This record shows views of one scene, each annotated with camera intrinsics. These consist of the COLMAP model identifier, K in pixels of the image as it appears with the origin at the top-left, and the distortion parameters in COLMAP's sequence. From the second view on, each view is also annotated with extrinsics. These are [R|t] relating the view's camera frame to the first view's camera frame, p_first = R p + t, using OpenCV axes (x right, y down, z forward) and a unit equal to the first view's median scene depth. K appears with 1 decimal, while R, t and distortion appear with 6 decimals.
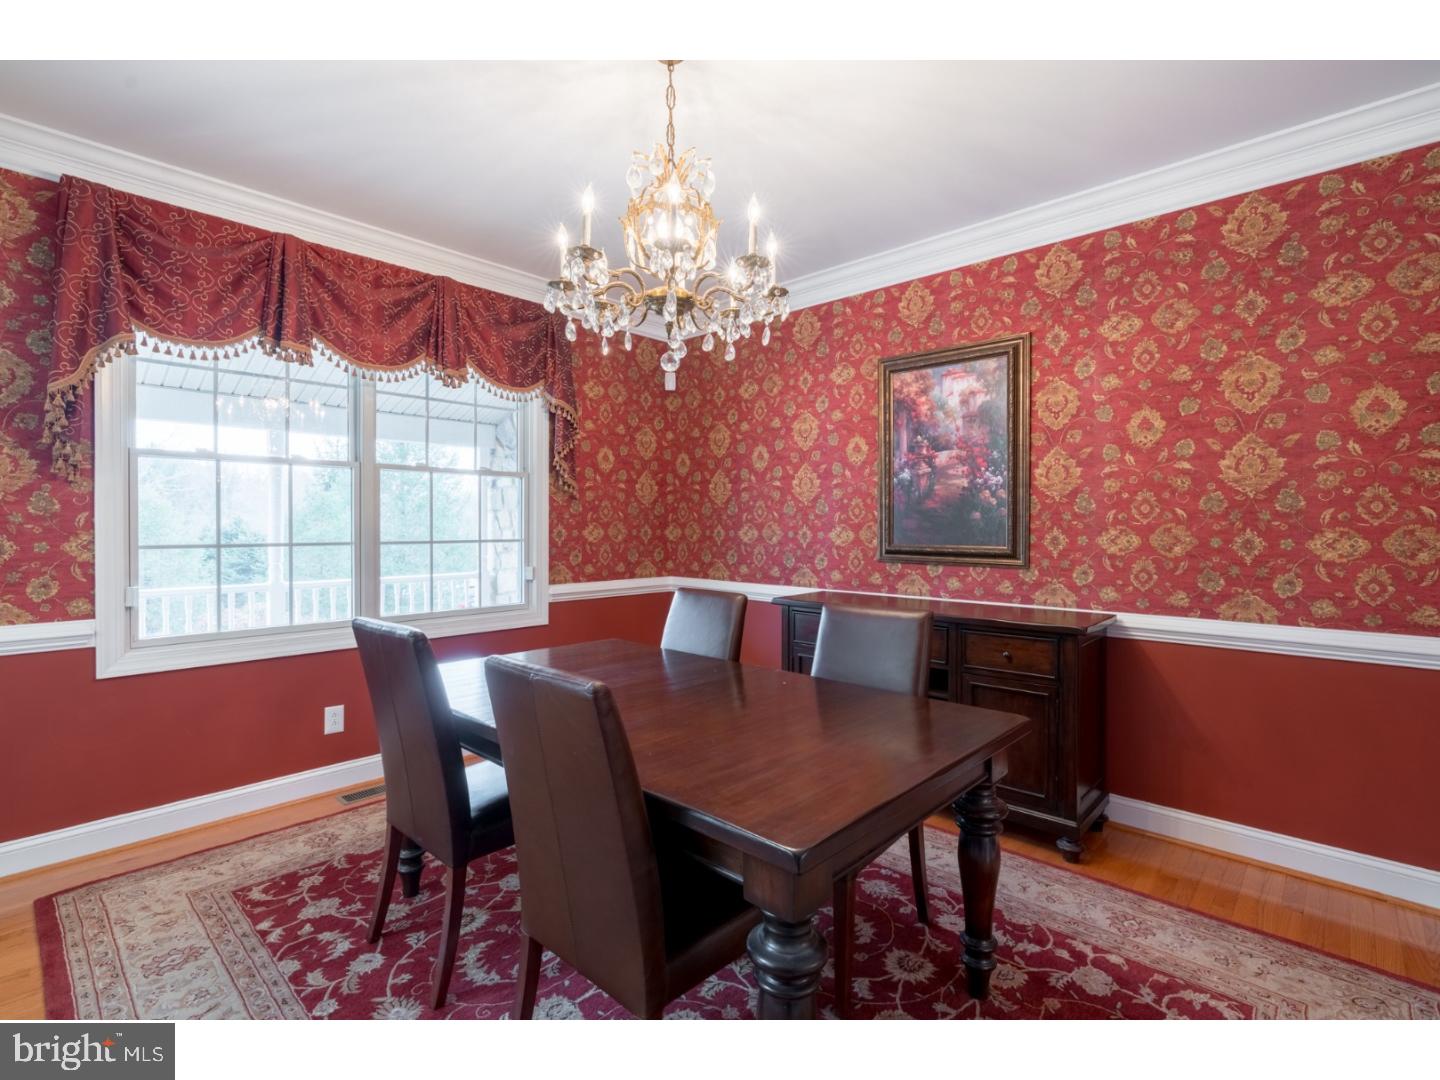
lens RADIAL K [[676.6, 0, 724.8], [0, 676.6, 534.9], [0, 0, 1]] dist [0.010514, 0.000044]
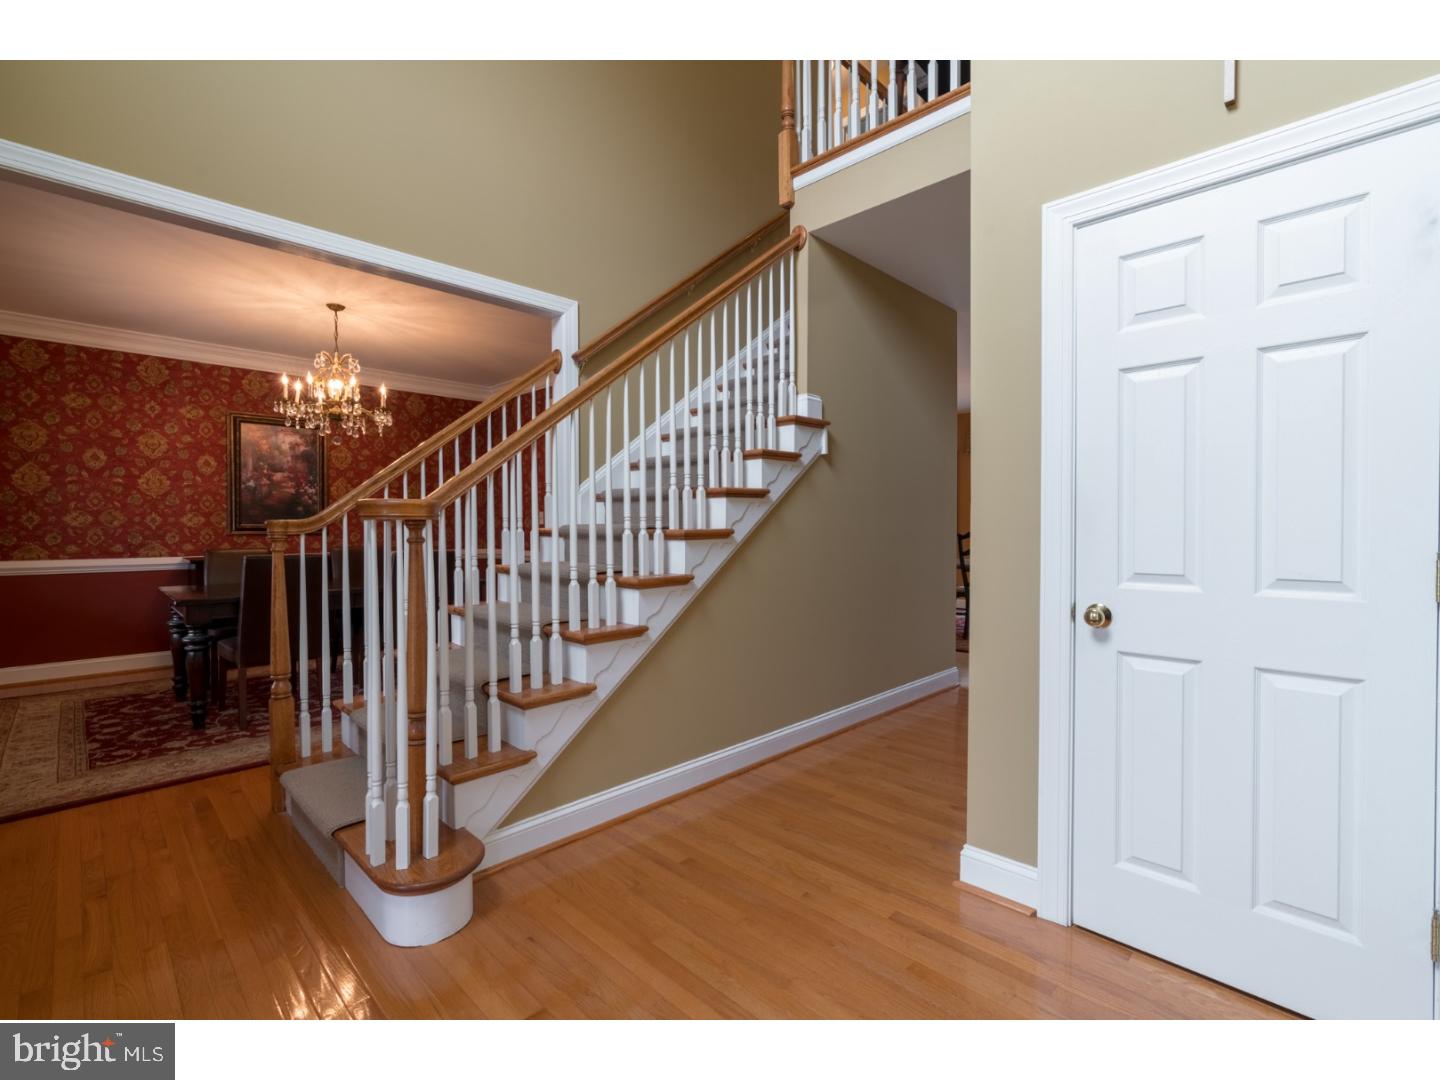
lens RADIAL K [[660.7, 0, 724.3], [0, 660.7, 534.9], [0, 0, 1]] dist [-0.001346, 0.000610]
pose [[0.042305, -0.026813, 0.998745, -1.376757], [0.003328, 0.999638, 0.026696, -0.000817], [-0.999099, 0.002194, 0.042379, -0.262204]]
